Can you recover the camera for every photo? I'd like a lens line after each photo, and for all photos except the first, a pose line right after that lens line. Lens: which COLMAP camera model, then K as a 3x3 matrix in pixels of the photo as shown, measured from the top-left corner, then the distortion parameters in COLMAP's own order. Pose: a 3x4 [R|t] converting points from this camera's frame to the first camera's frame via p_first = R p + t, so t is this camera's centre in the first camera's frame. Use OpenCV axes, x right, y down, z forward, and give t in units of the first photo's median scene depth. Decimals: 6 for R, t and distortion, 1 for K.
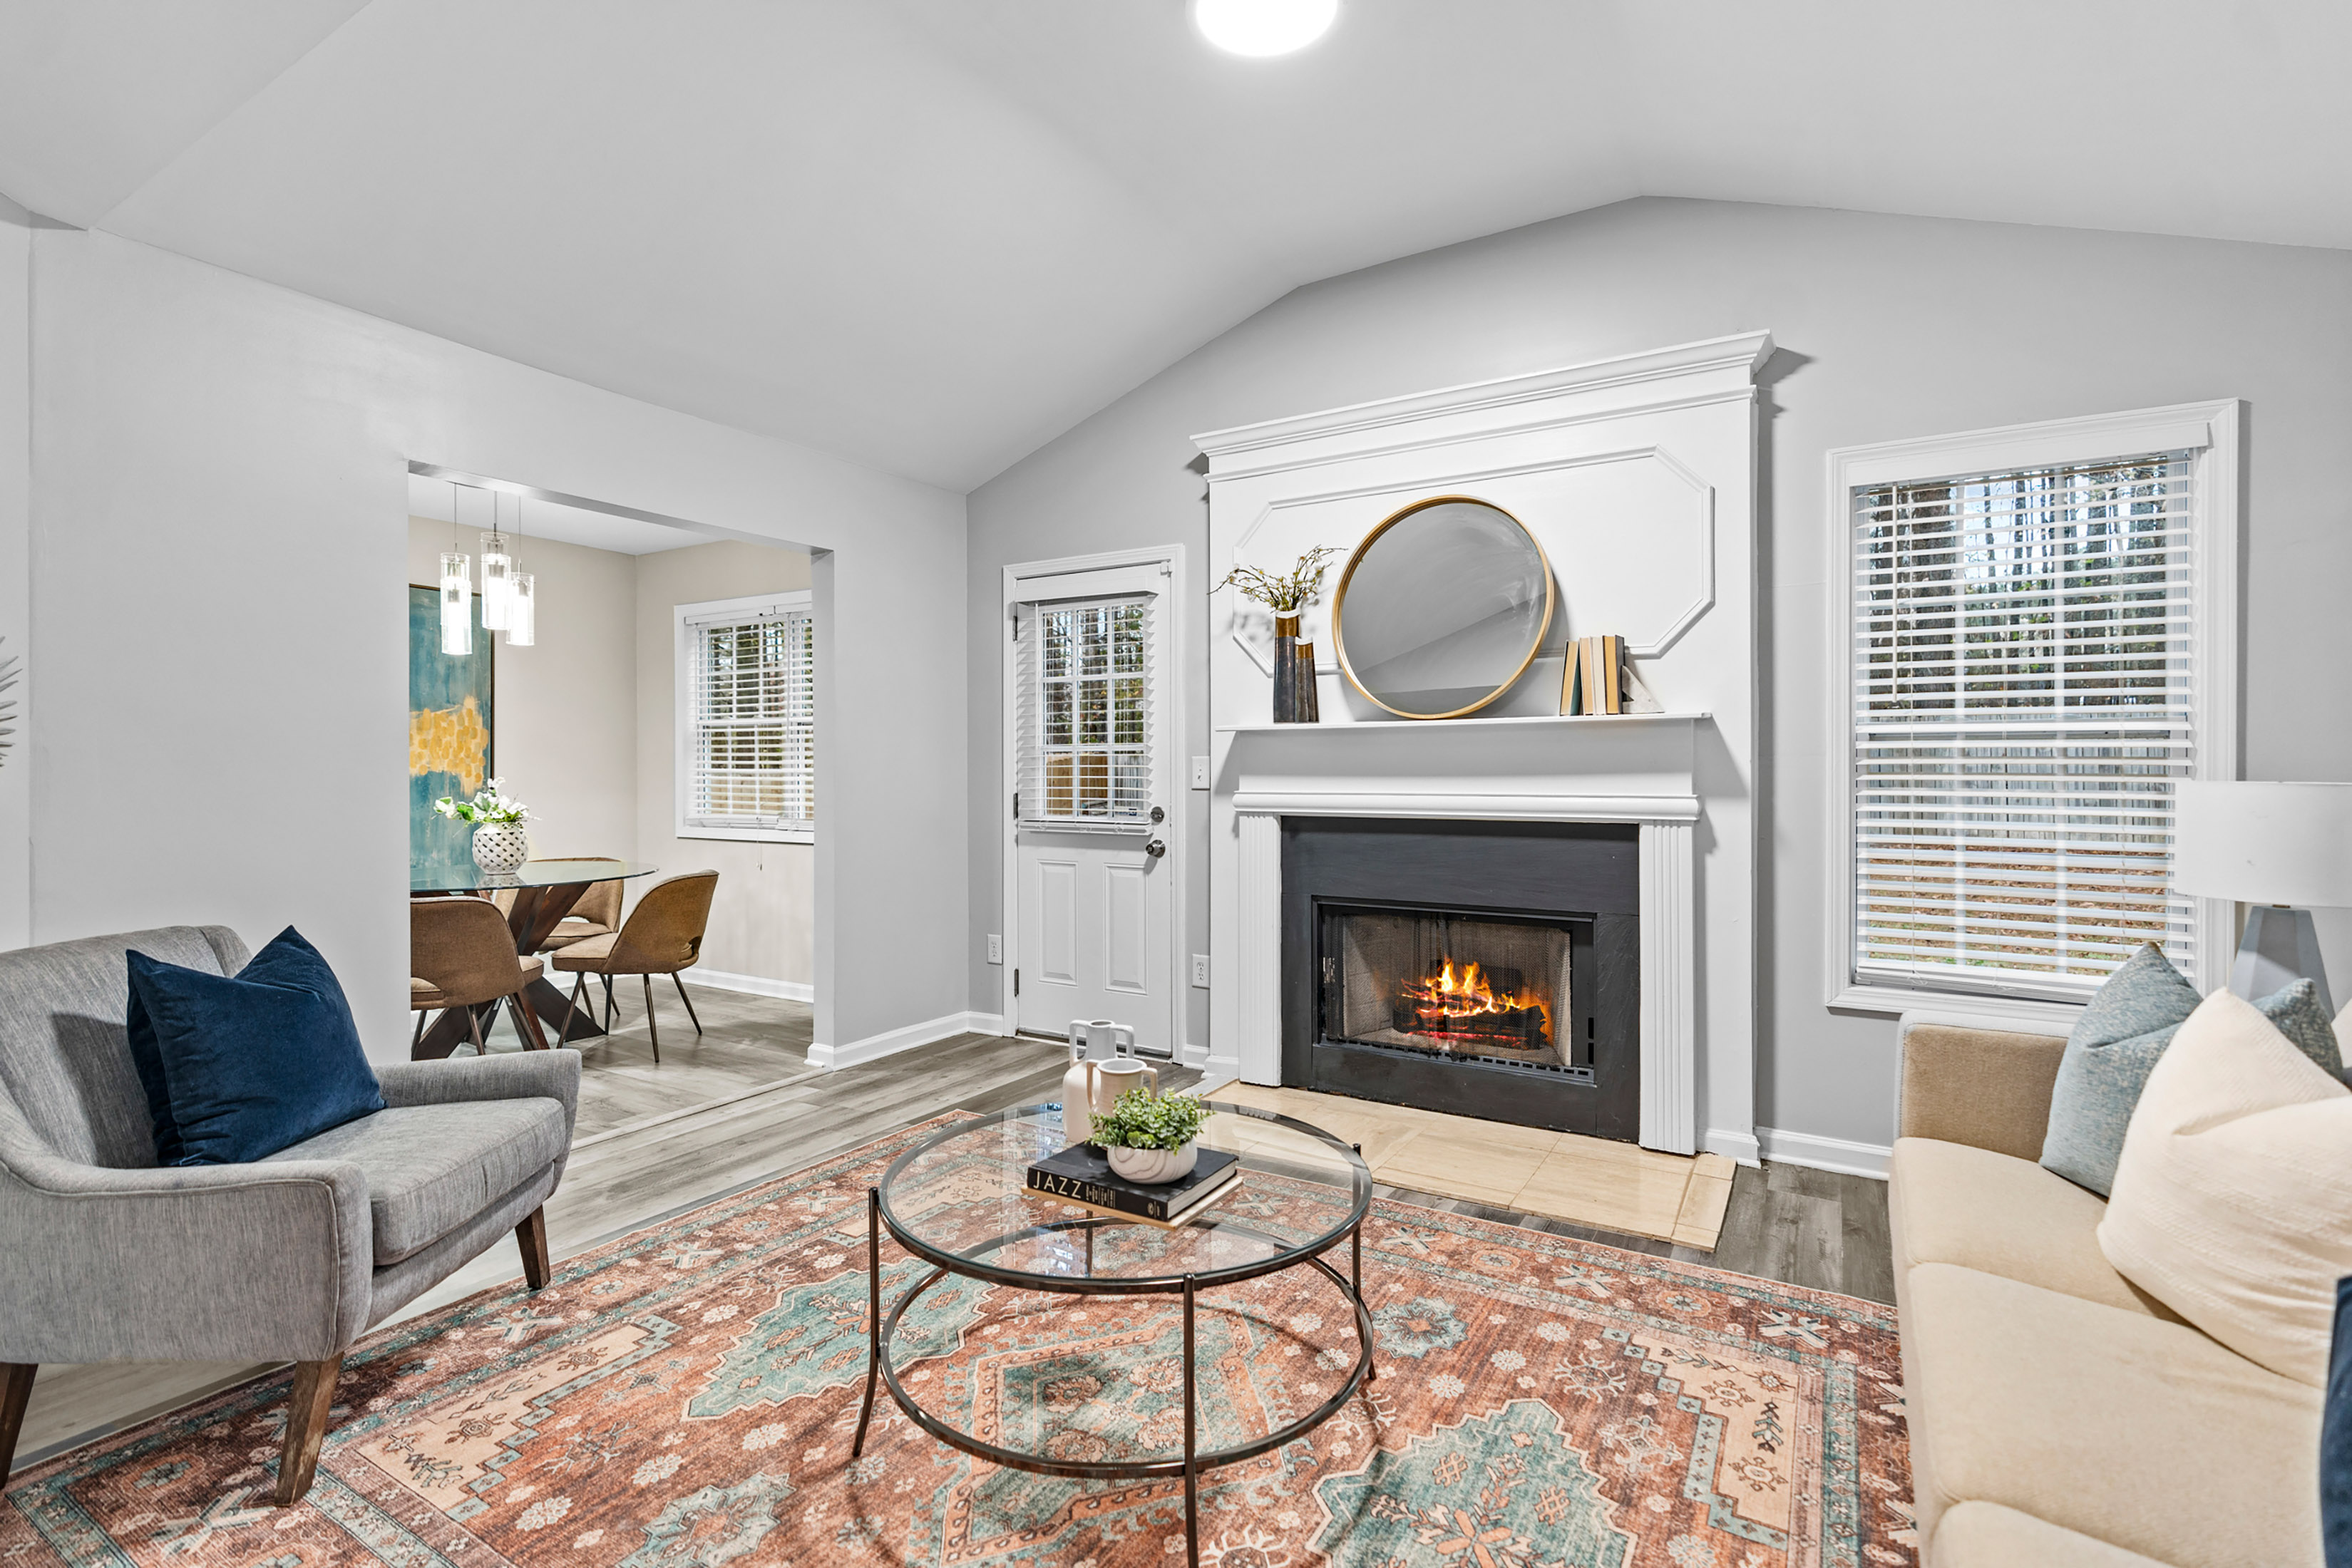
lens RADIAL K [[1076.8, 0, 1186.9], [0, 1076.8, 775.3], [0, 0, 1]] dist [-0.003864, 0.000603]
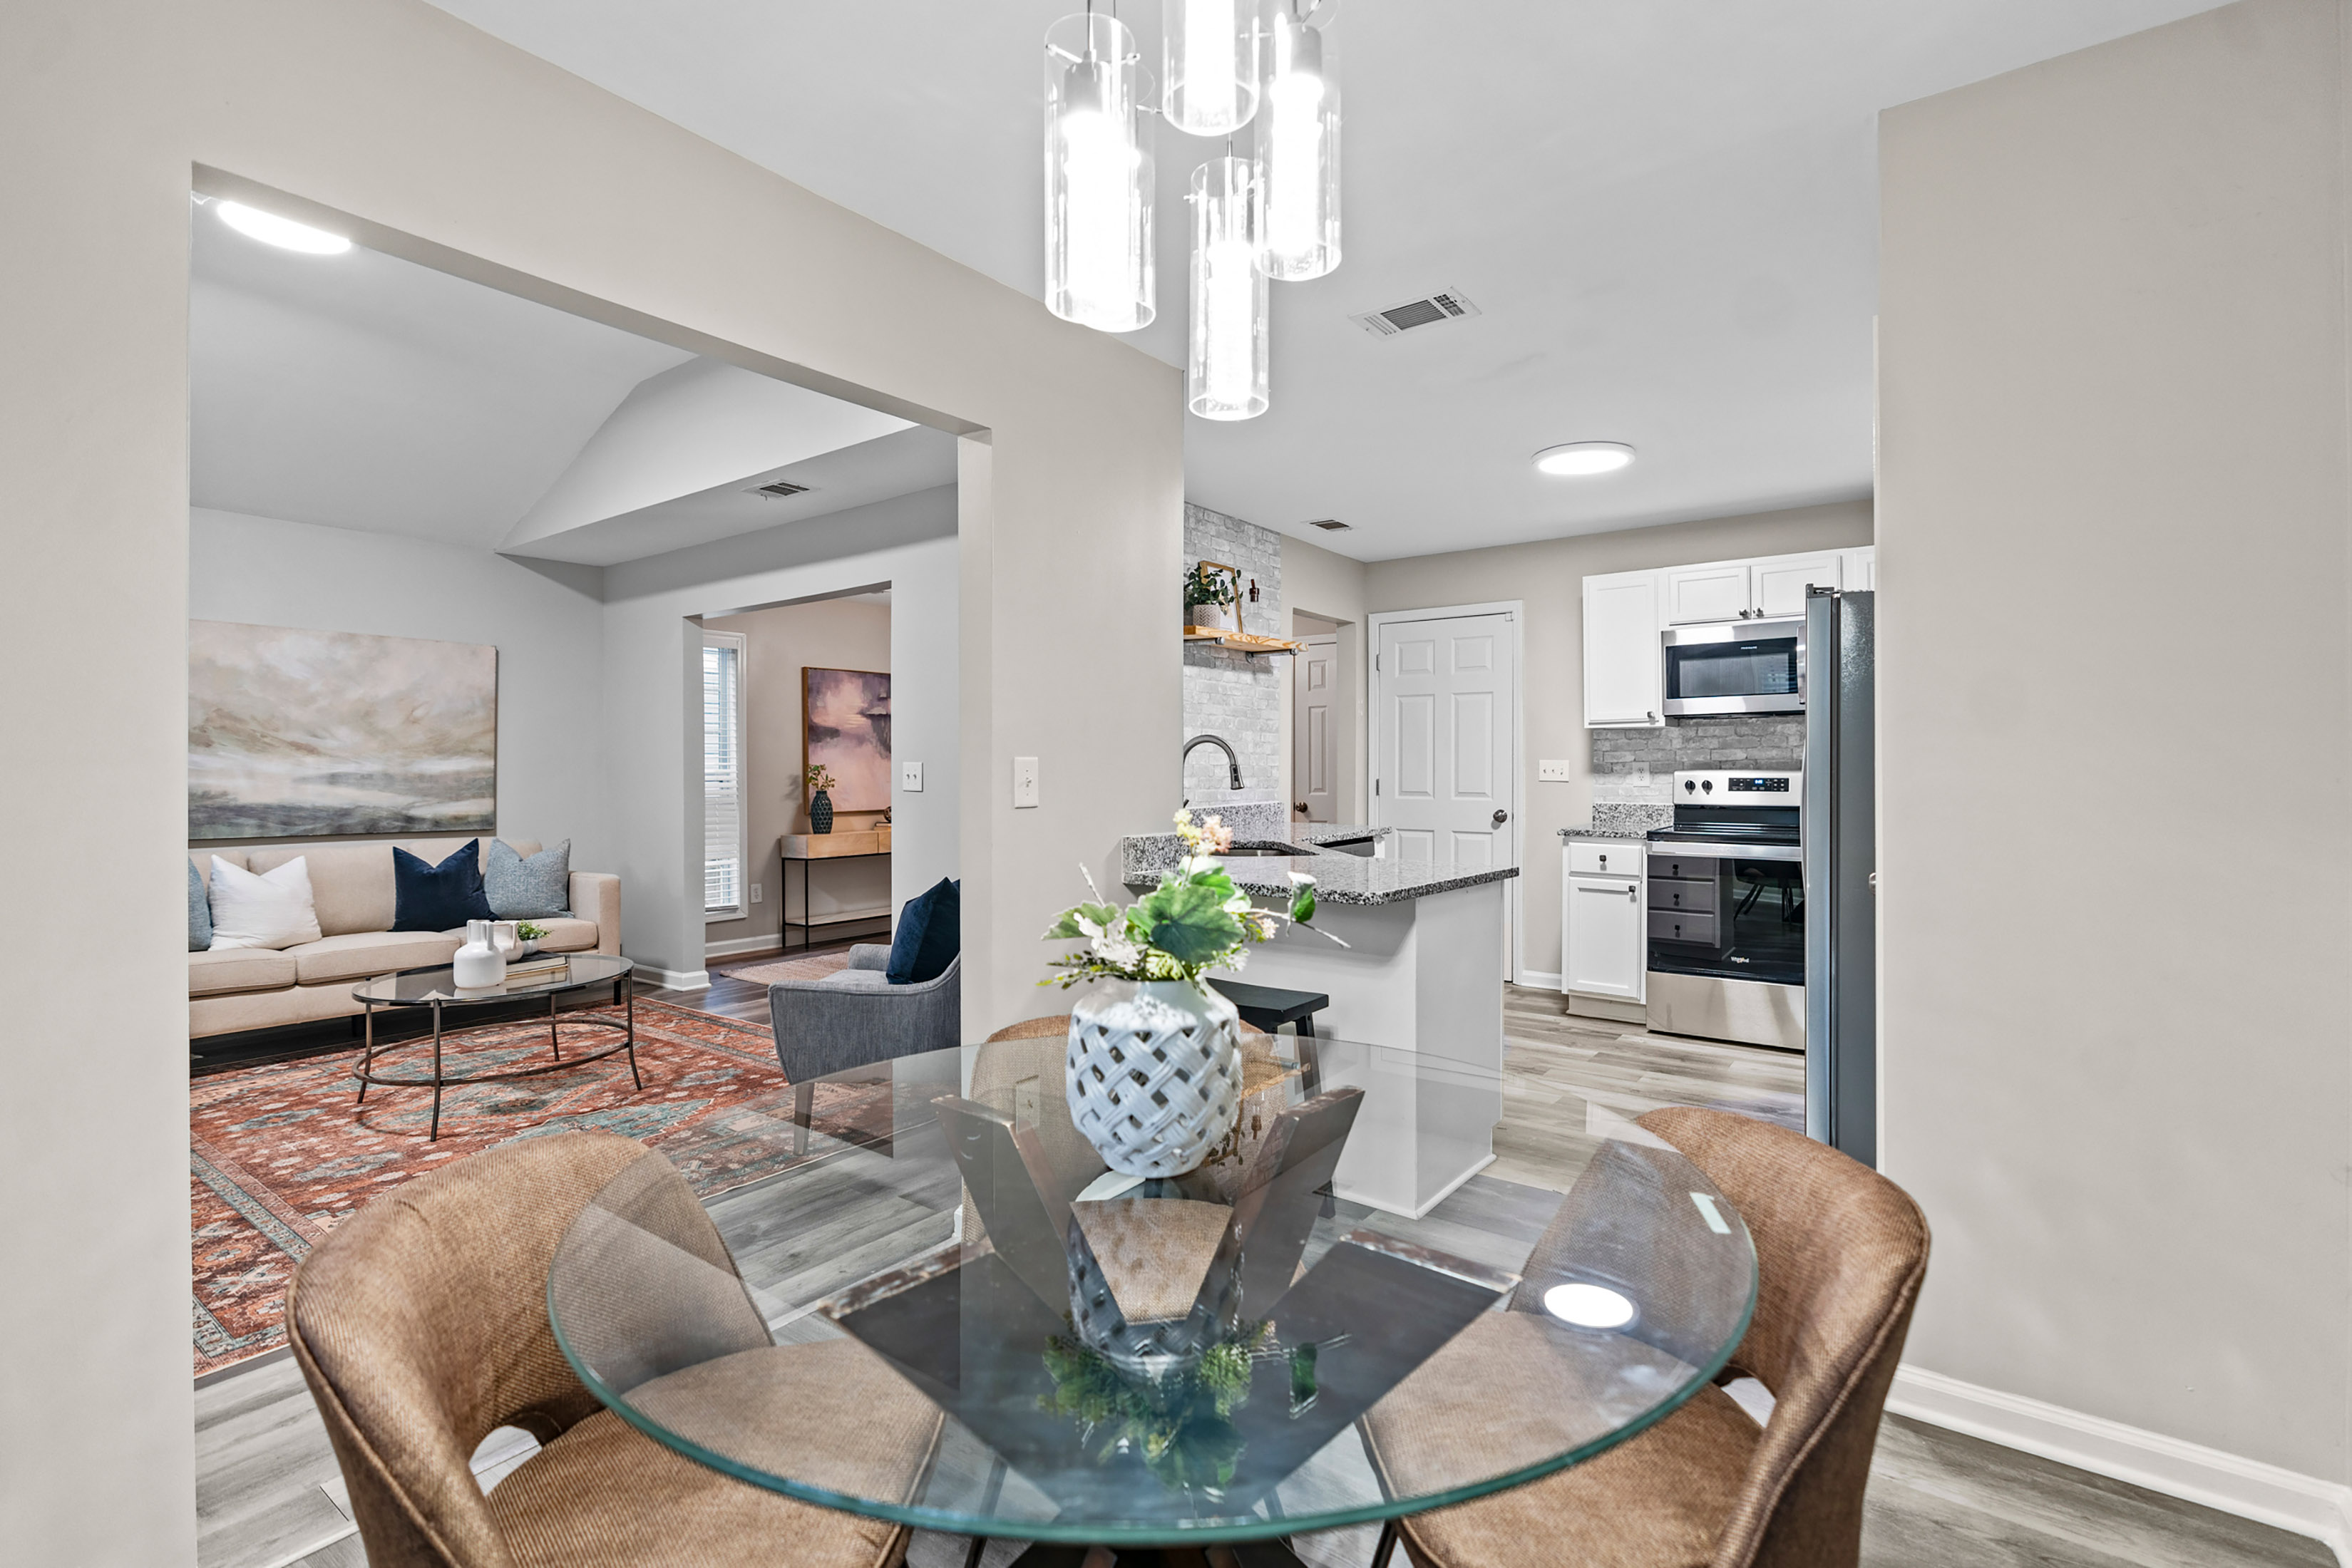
lens RADIAL K [[1073.2, 0, 1181.3], [0, 1073.2, 764.5], [0, 0, 1]] dist [-0.005313, 0.001268]
pose [[-0.995421, 0.008321, 0.095224, -0.910125], [0.008398, 0.999965, 0.000413, -0.011607], [-0.095217, 0.001211, -0.995456, 1.725159]]
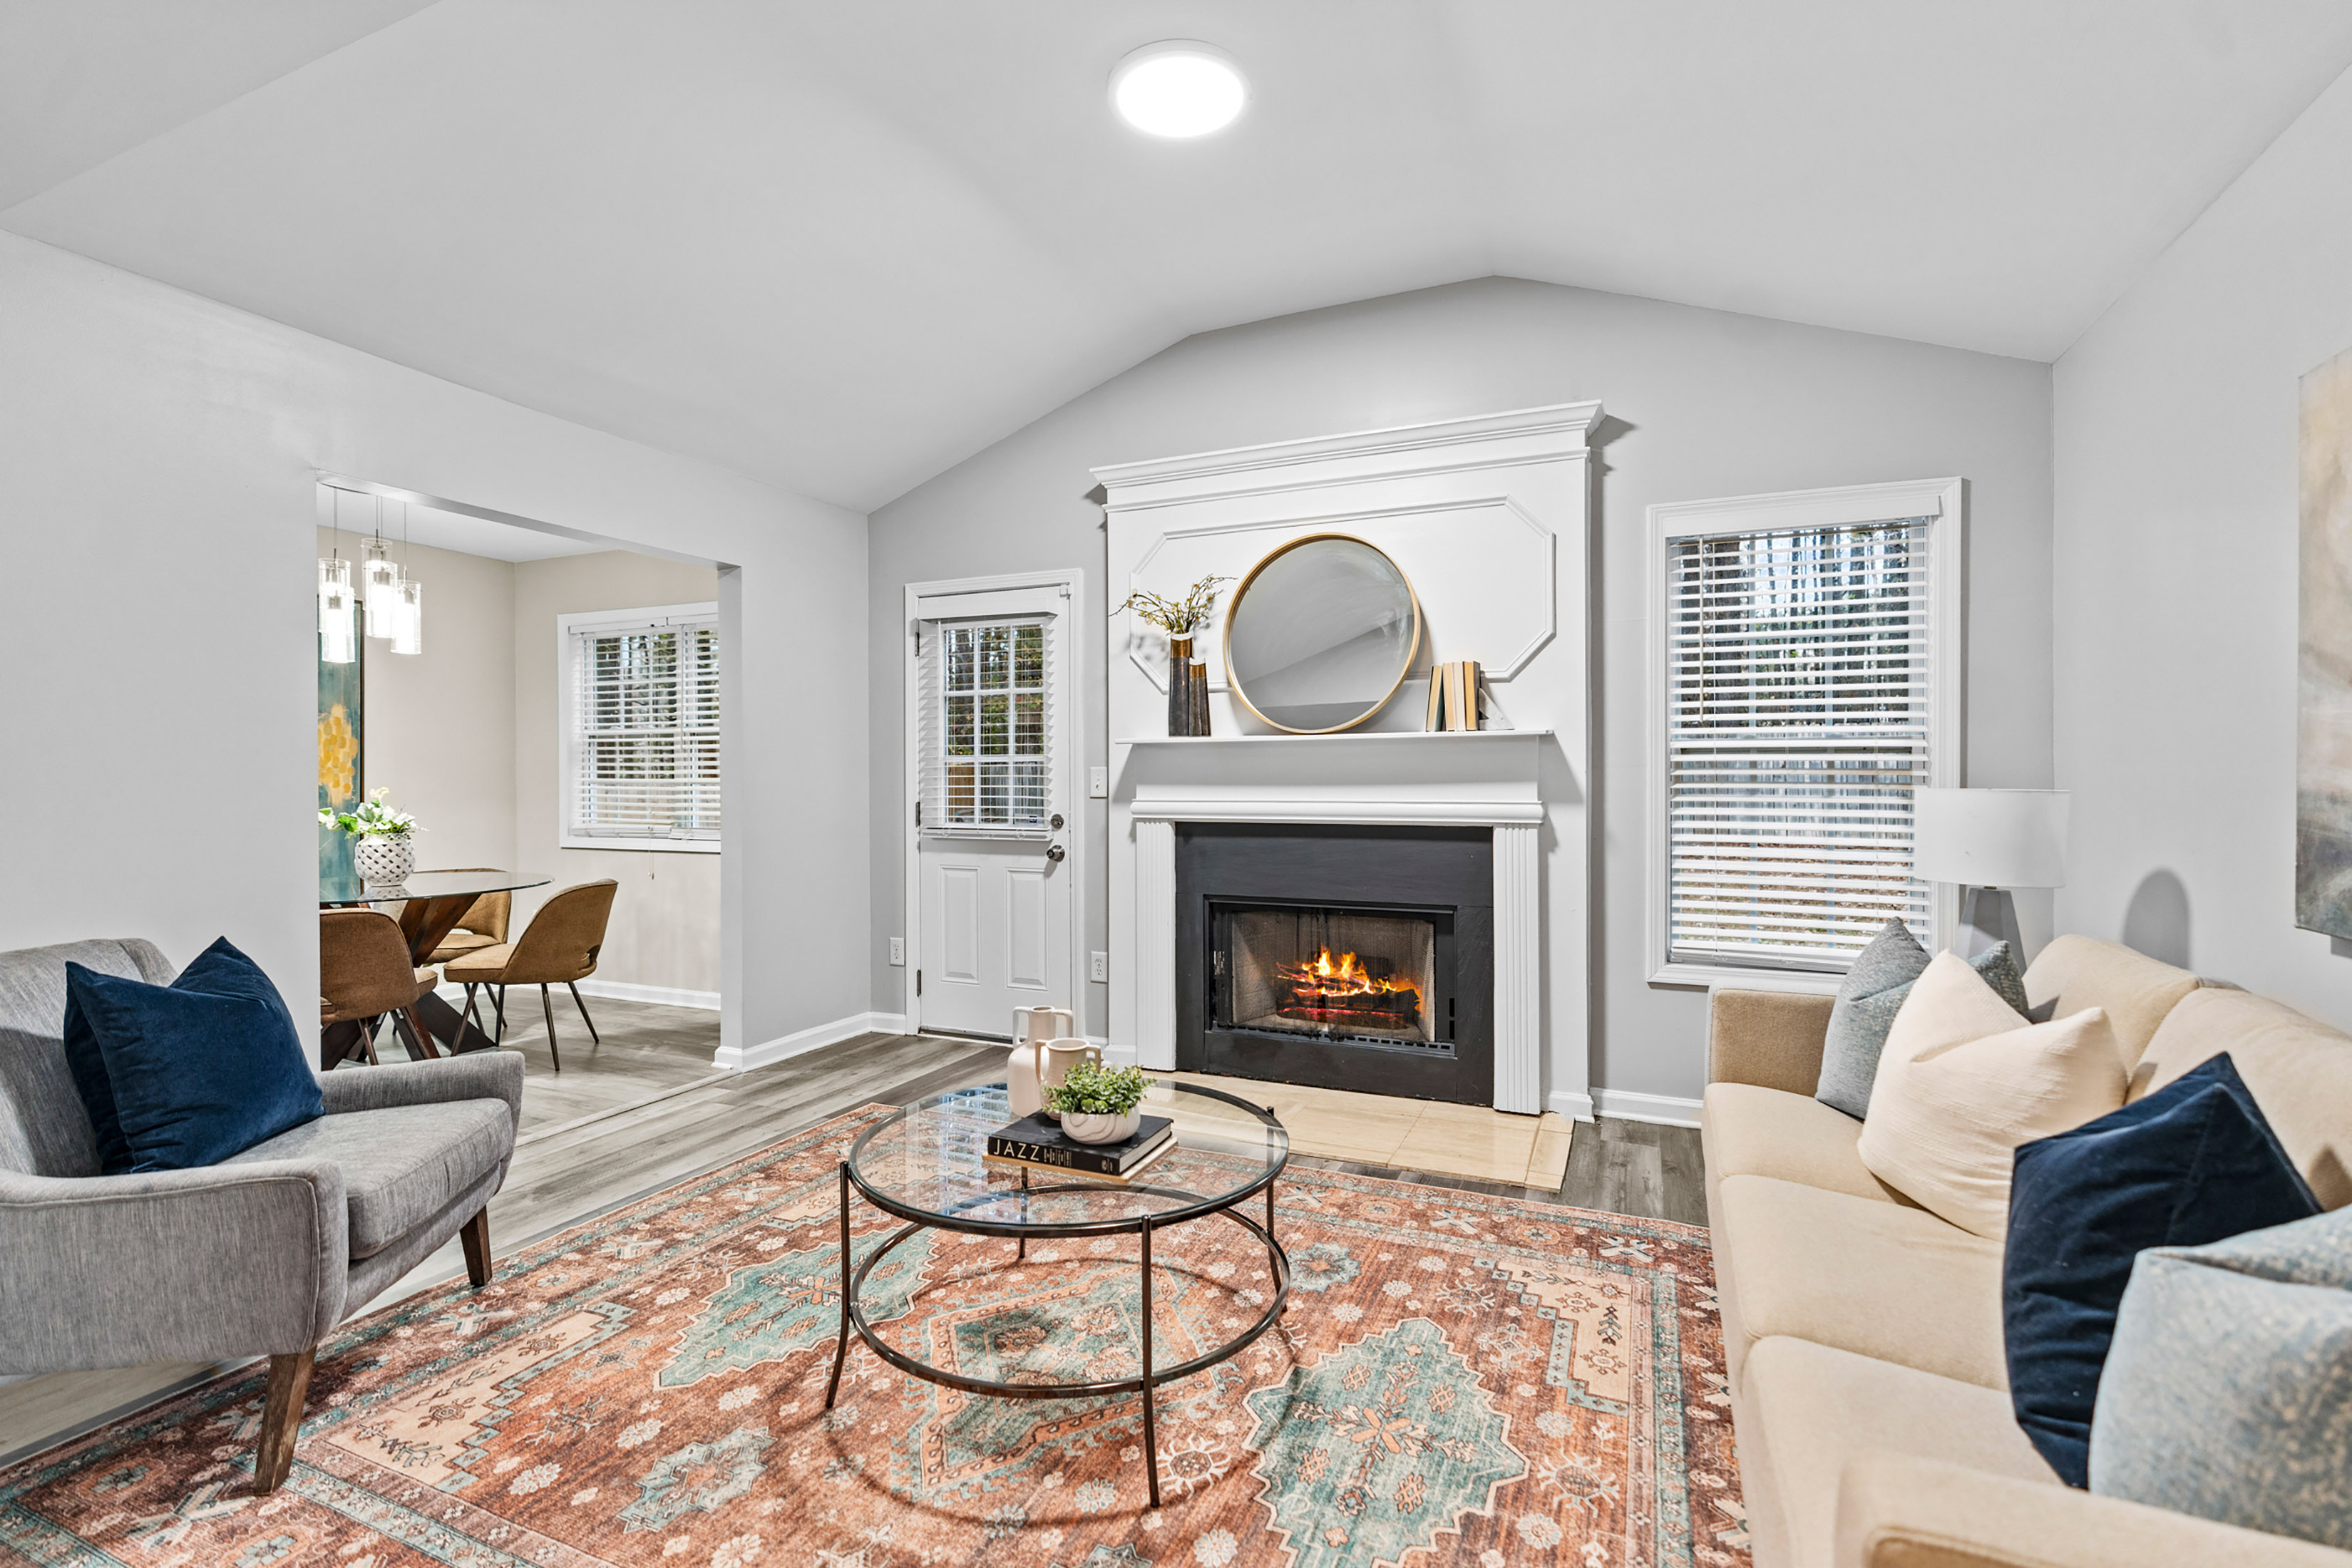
lens RADIAL K [[1044.2, 0, 1187.0], [0, 1044.2, 784.2], [0, 0, 1]] dist [-0.004479, 0.001098]
pose [[0.991431, -0.001514, 0.130621, -0.047146], [0.001466, 0.999999, 0.000463, -0.001029], [-0.130621, -0.000268, 0.991432, -0.056522]]
